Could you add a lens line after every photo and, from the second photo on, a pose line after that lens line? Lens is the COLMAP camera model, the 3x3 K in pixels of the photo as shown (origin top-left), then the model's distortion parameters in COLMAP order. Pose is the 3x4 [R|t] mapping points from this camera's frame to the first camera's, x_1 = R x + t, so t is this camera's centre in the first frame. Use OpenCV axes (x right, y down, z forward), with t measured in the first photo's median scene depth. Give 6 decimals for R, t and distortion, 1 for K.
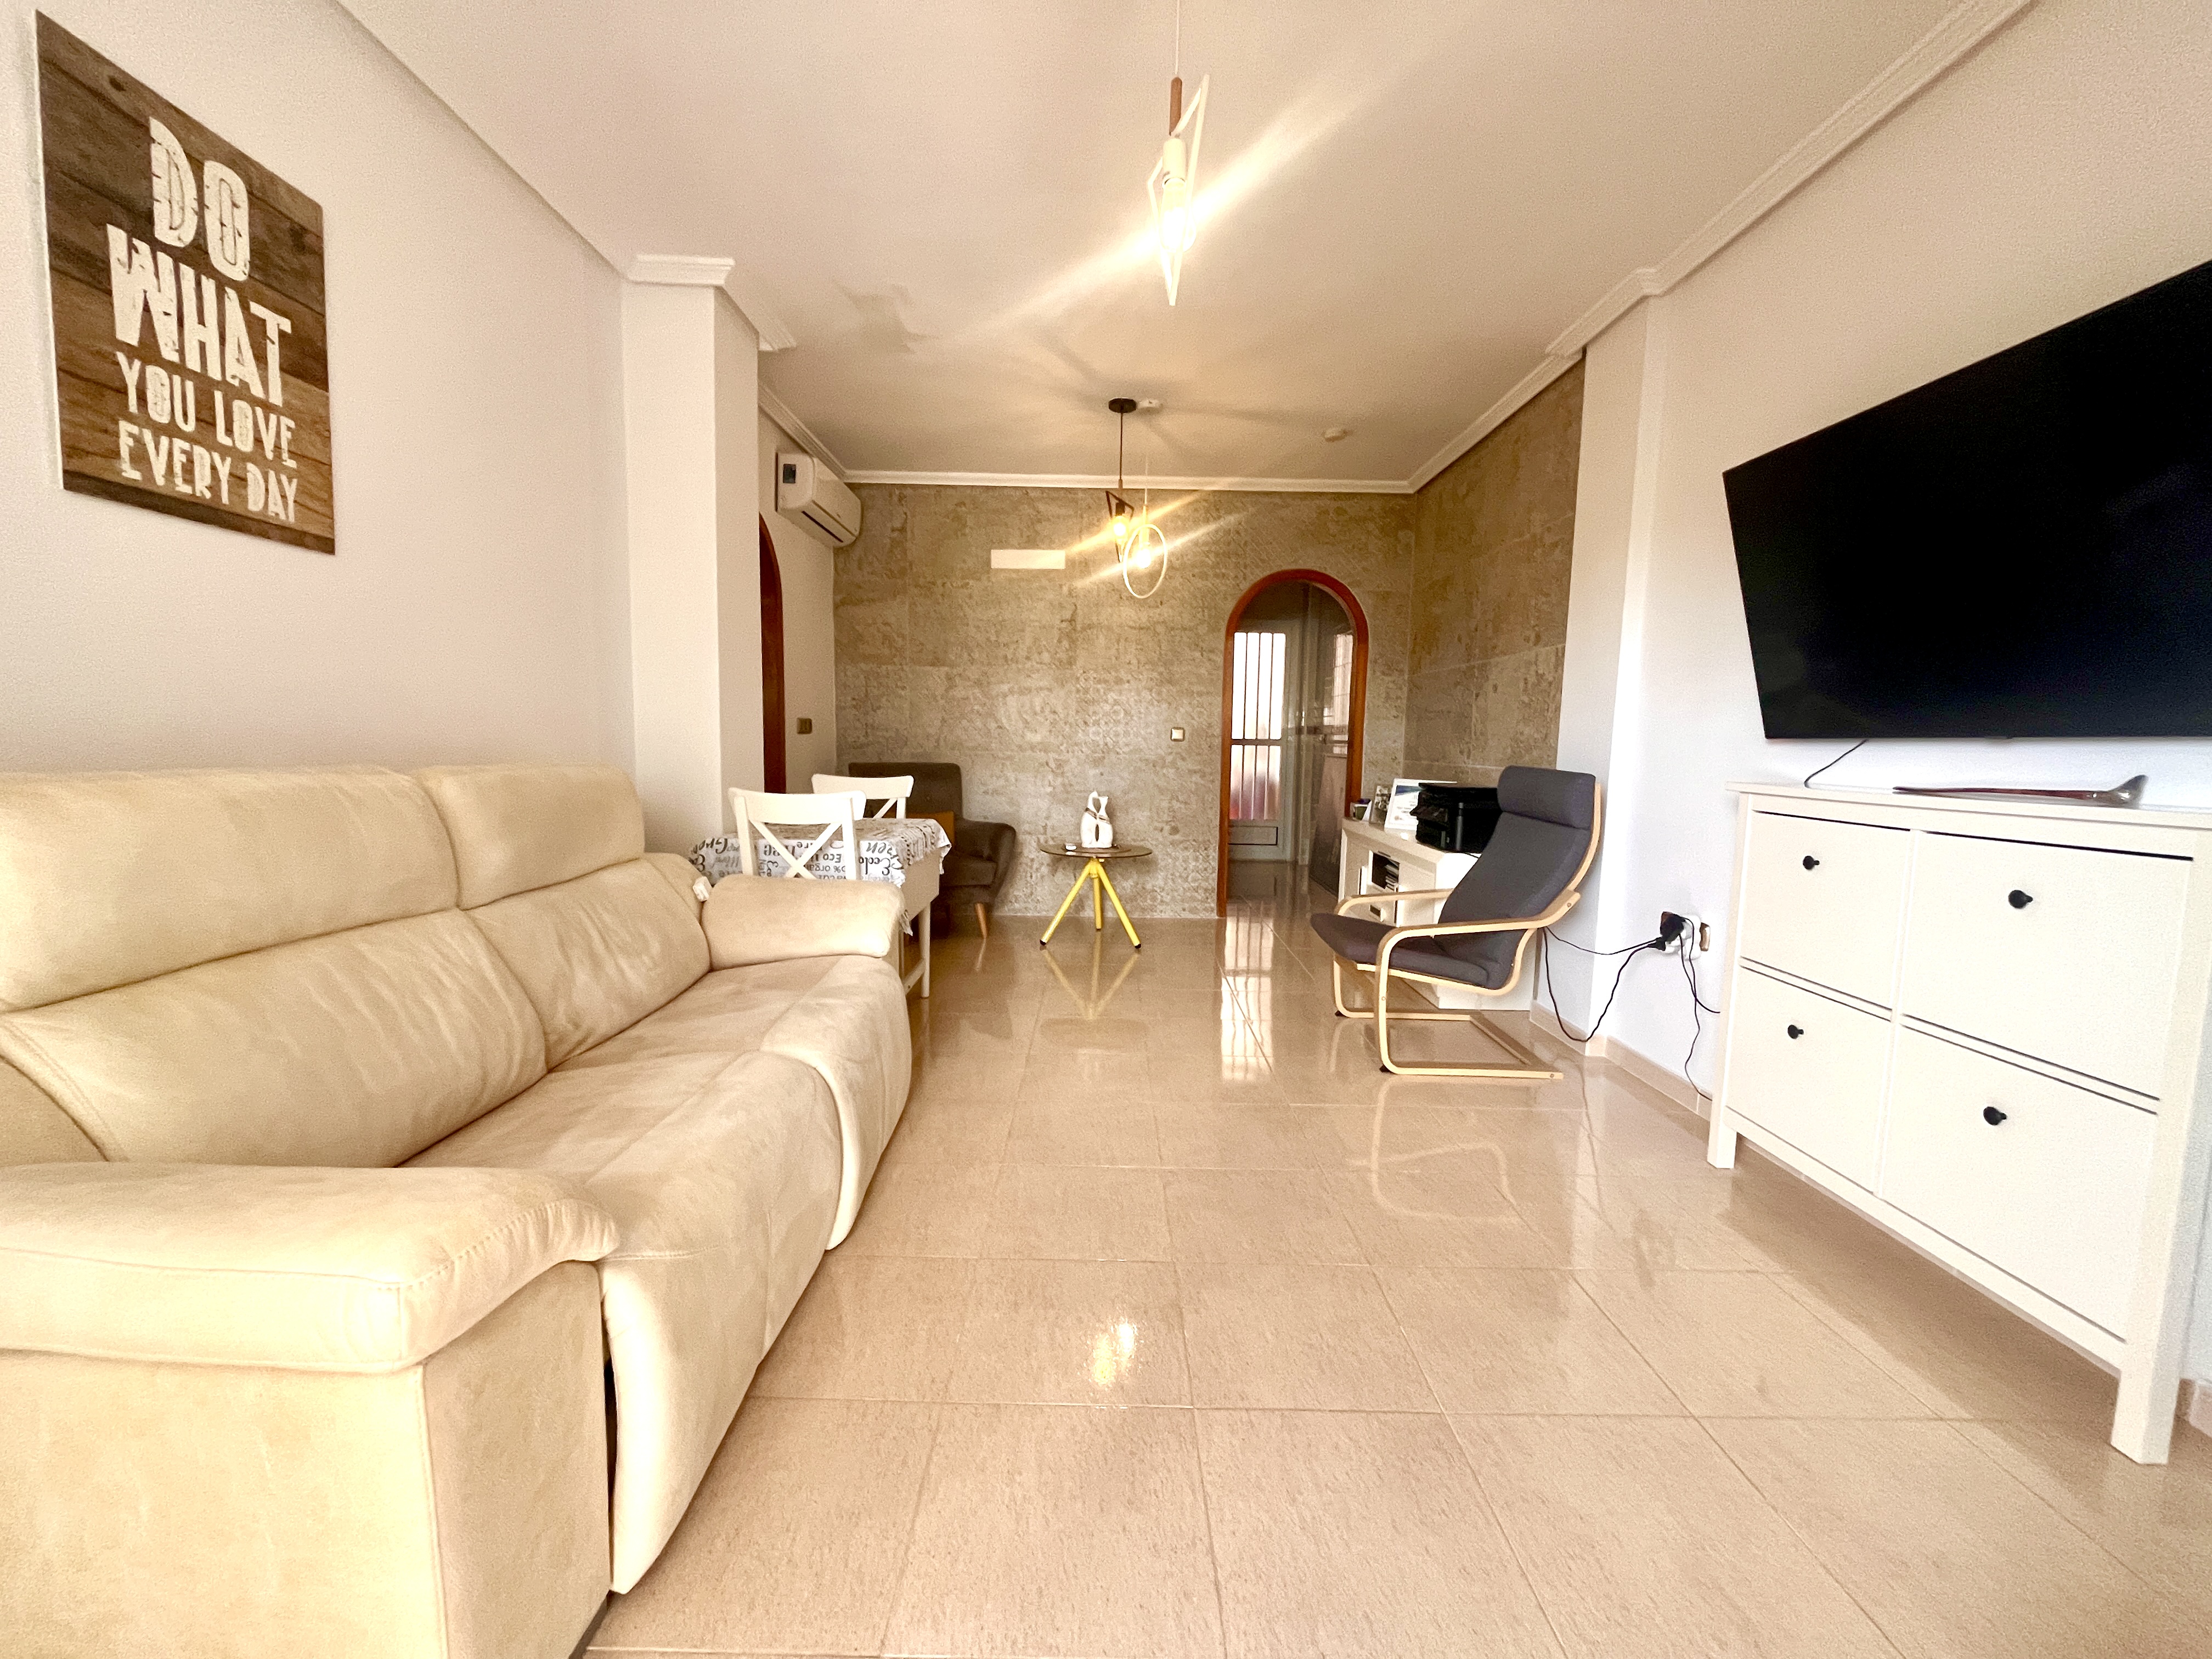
lens RADIAL K [[896.2, 0, 1097.1], [0, 896.2, 827.3], [0, 0, 1]] dist [-0.001571, 0.000173]
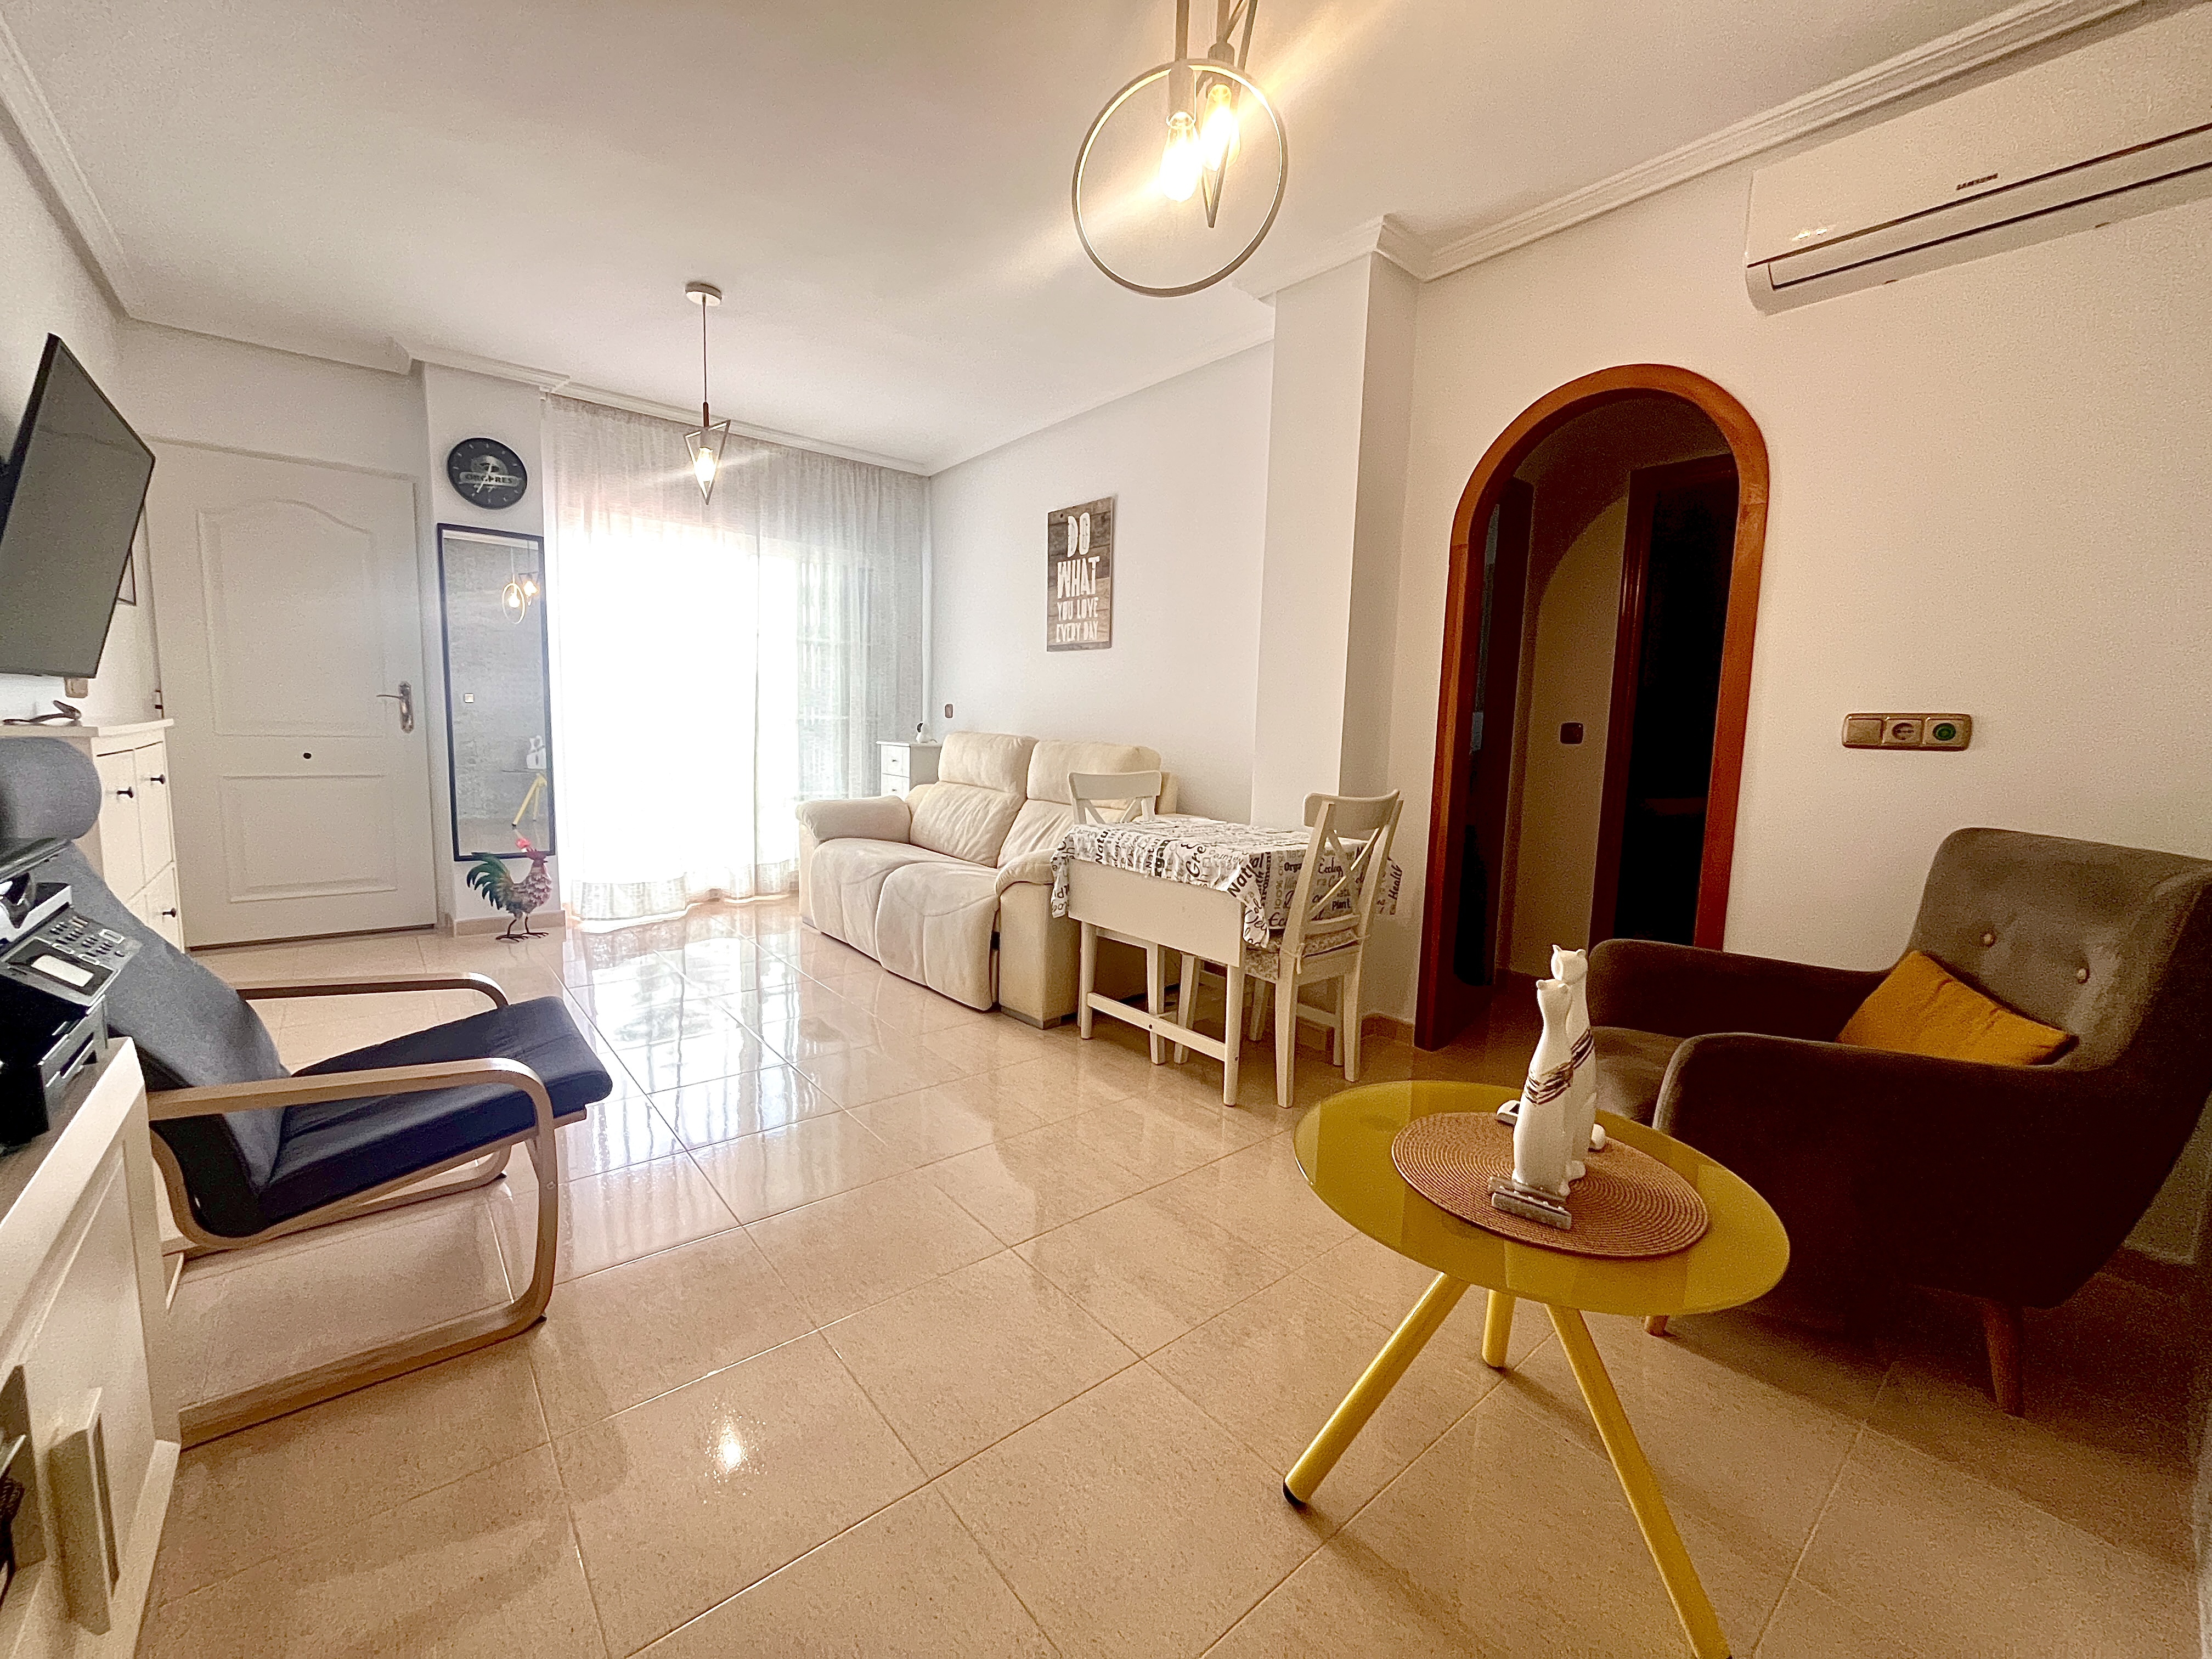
lens RADIAL K [[894.3, 0, 1103.3], [0, 894.3, 828.1], [0, 0, 1]] dist [-0.000146, 0.000101]
pose [[-0.758534, 0.034985, -0.650694, 0.713549], [-0.107490, 0.978161, 0.177896, -0.288921], [0.642707, 0.204883, -0.738208, 3.057075]]
